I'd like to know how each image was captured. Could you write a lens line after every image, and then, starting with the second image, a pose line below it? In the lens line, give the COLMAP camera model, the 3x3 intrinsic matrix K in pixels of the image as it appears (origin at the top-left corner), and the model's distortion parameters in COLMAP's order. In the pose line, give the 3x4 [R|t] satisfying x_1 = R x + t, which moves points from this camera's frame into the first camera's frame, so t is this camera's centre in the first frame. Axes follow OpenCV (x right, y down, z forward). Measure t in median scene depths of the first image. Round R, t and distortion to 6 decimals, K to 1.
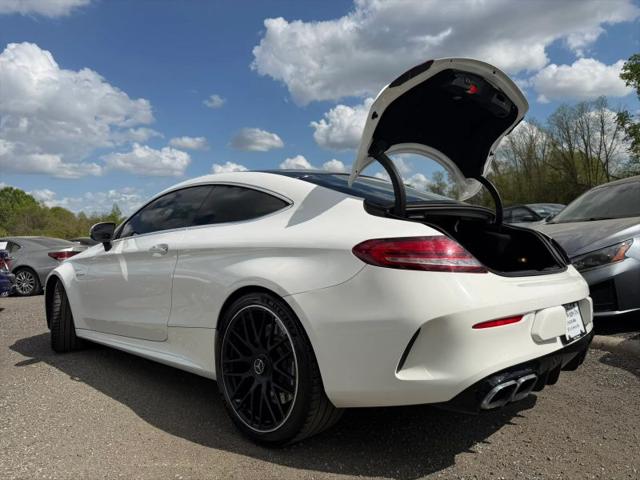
lens RADIAL K [[461.3, 0, 320.3], [0, 461.3, 239.9], [0, 0, 1]] dist [0.025723, -0.040890]
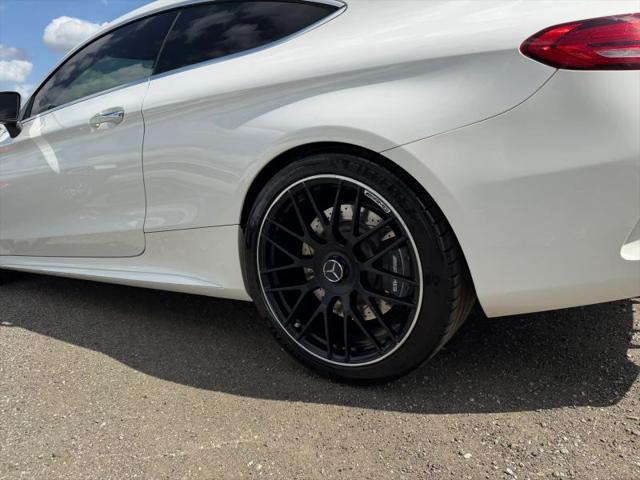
lens RADIAL K [[461.3, 0, 329.3], [0, 461.3, 235.4], [0, 0, 1]] dist [0.025723, -0.040890]
pose [[0.979056, -0.107165, 0.173102, -0.239580], [0.070802, 0.976401, 0.204028, 0.095974], [-0.190882, -0.187499, 0.963539, 0.398645]]
